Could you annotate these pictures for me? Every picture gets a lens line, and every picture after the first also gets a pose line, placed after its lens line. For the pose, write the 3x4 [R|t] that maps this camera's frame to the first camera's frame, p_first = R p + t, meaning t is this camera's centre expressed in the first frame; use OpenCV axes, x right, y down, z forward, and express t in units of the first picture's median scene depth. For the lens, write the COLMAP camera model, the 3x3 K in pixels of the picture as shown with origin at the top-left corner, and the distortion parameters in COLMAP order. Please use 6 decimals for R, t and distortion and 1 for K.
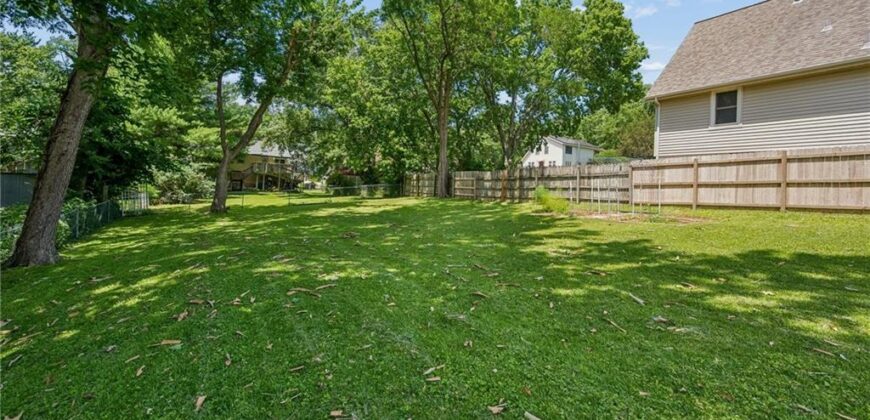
lens RADIAL K [[339.2, 0, 442.8], [0, 339.2, 190.3], [0, 0, 1]] dist [-0.000020, 0.000054]
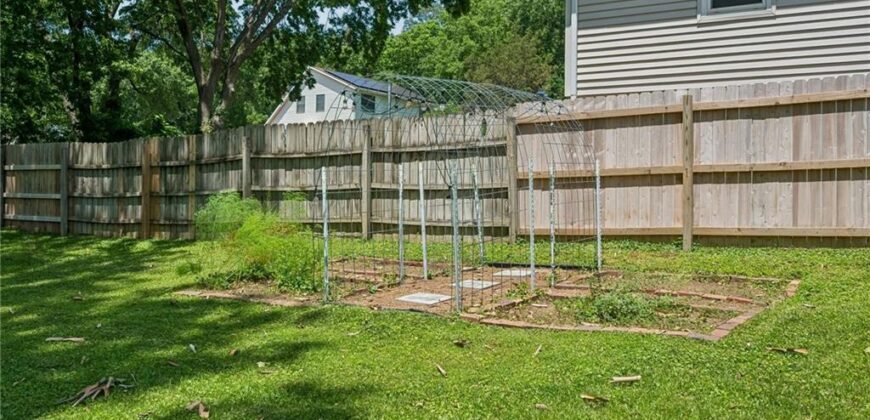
lens RADIAL K [[695.0, 0, 435.0], [0, 695.0, 210.0], [0, 0, 1]] dist [-0.003012, -0.000590]
pose [[0.907643, -0.030232, 0.418654, 0.218807], [0.021515, 0.999443, 0.025527, -0.004360], [-0.419192, -0.014162, 0.907787, 0.453265]]
